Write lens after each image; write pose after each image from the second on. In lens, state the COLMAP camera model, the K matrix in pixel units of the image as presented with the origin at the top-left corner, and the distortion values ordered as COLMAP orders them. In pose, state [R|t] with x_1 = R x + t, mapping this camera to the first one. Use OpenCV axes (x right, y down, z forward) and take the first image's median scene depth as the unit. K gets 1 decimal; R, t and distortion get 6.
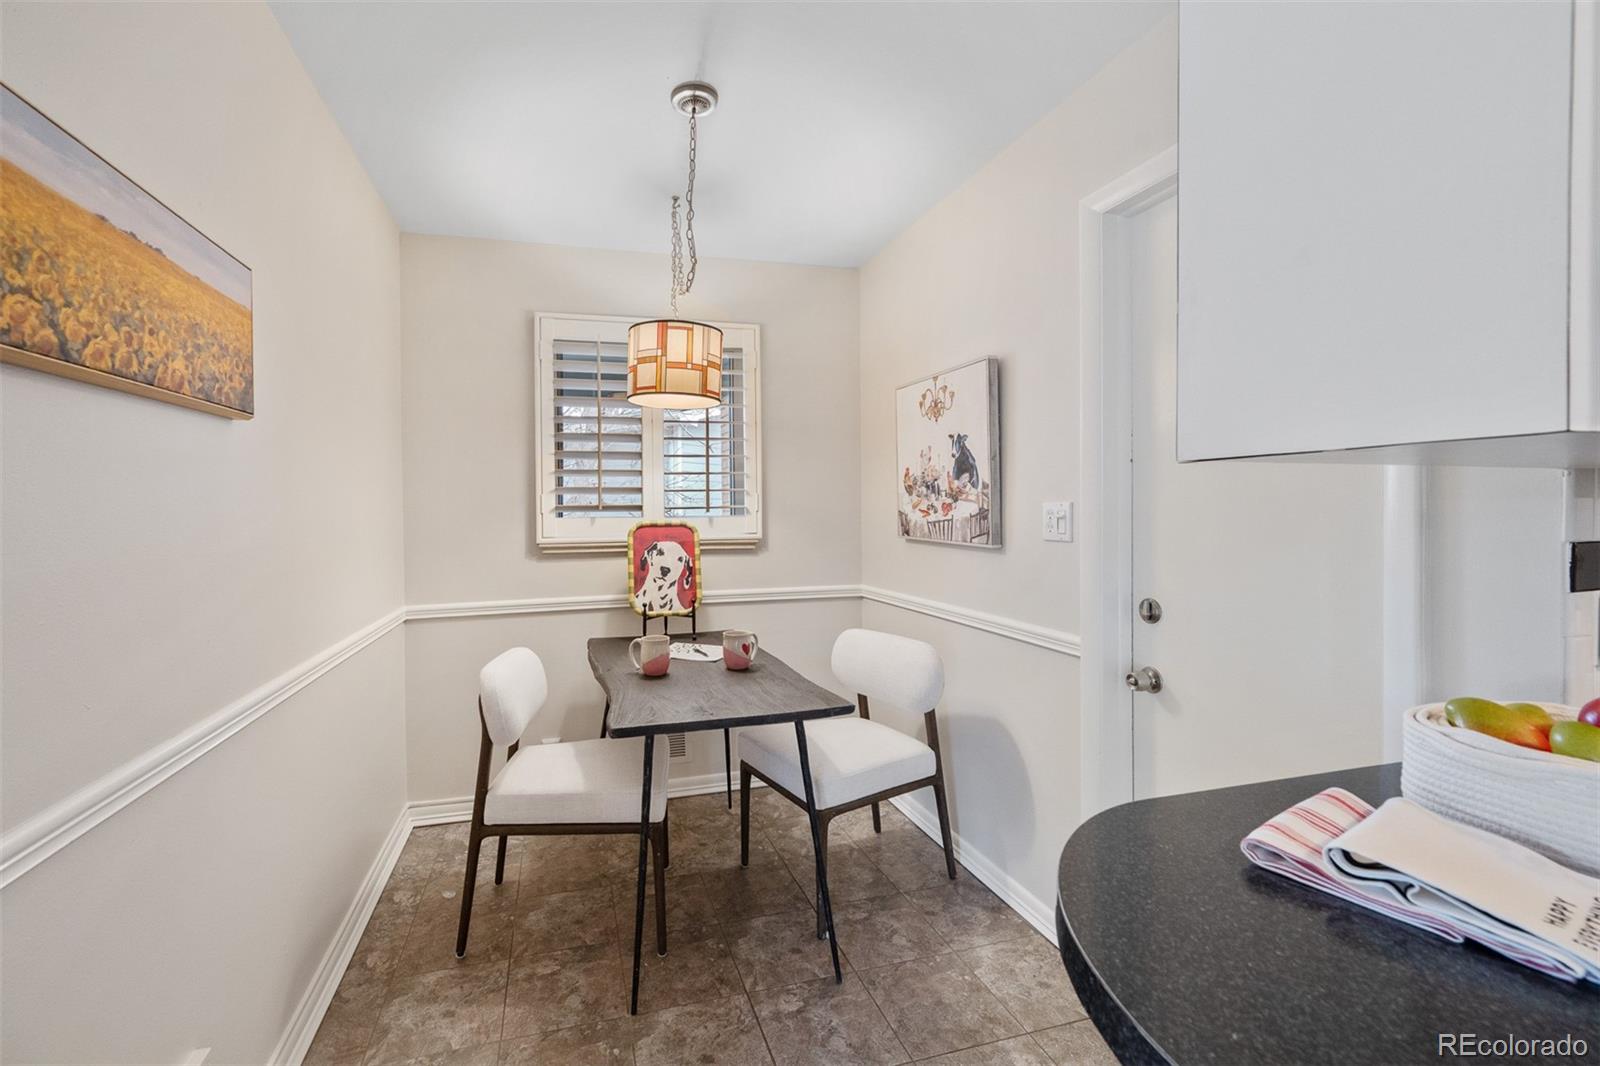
lens RADIAL K [[679.6, 0, 796.9], [0, 679.6, 517.6], [0, 0, 1]] dist [-0.002732, 0.000037]
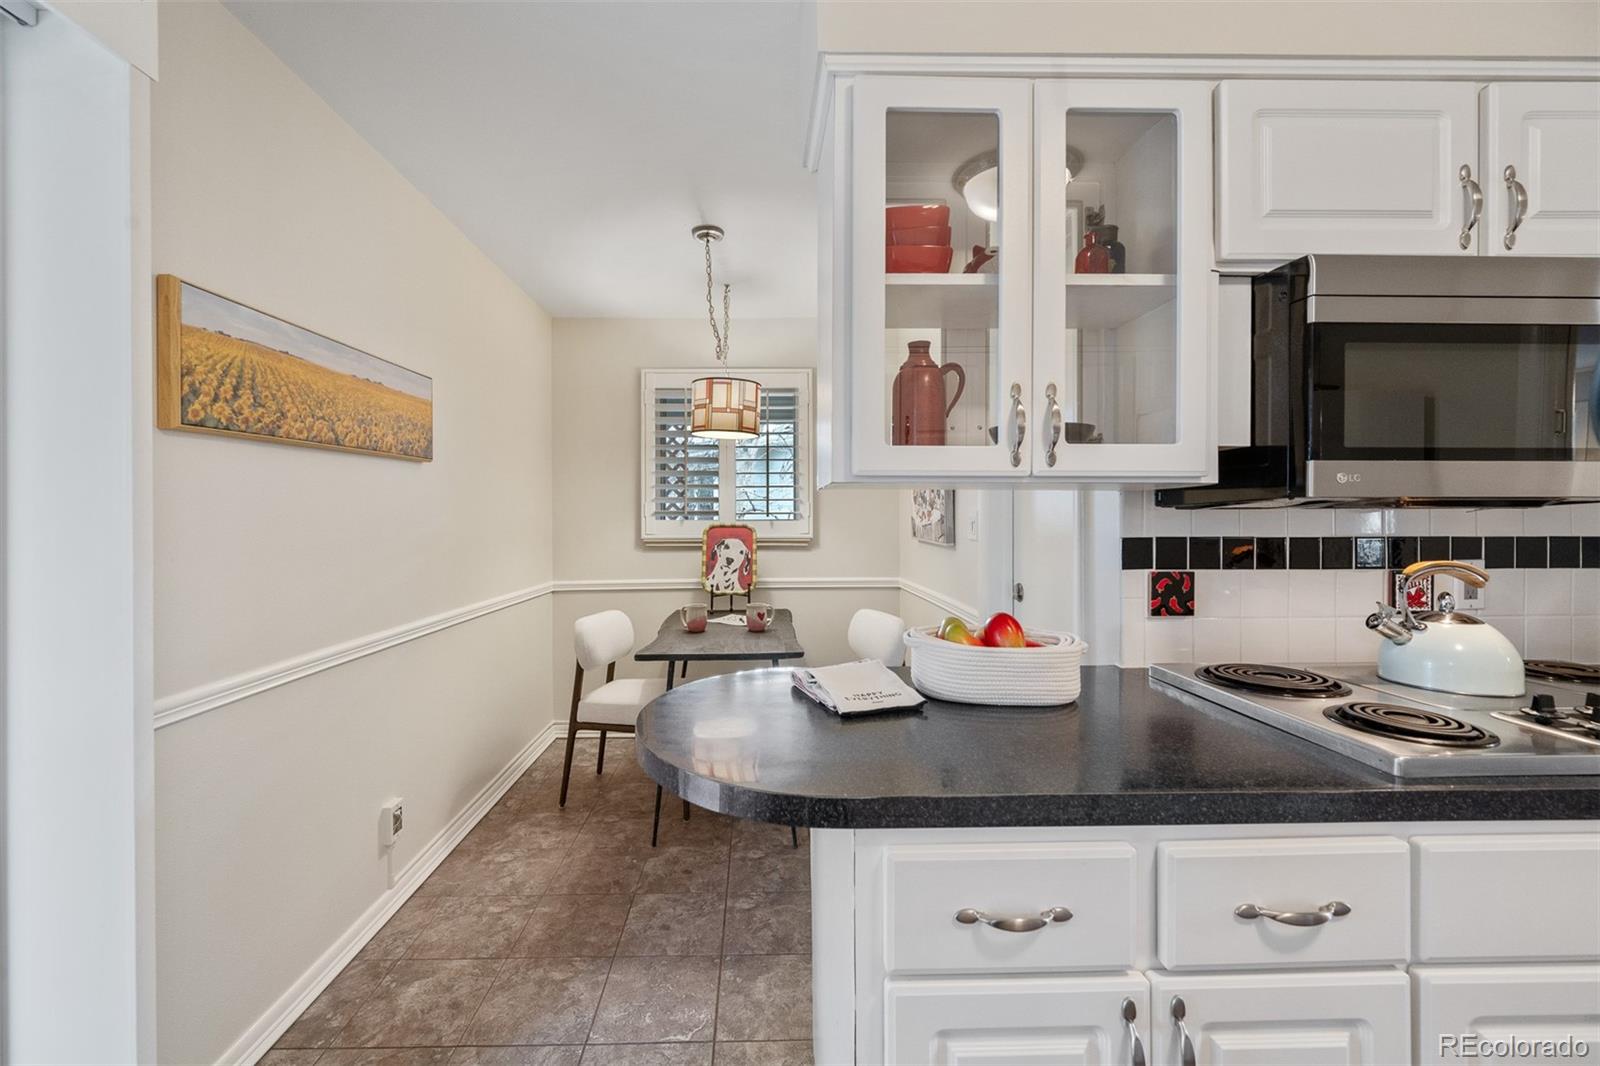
lens RADIAL K [[625.8, 0, 799.5], [0, 625.8, 521.2], [0, 0, 1]] dist [-0.002191, -0.000123]
pose [[0.976651, 0.008982, -0.214645, 0.253277], [-0.009611, 0.999952, -0.001887, 0.002761], [0.214617, 0.003906, 0.976690, -0.203856]]
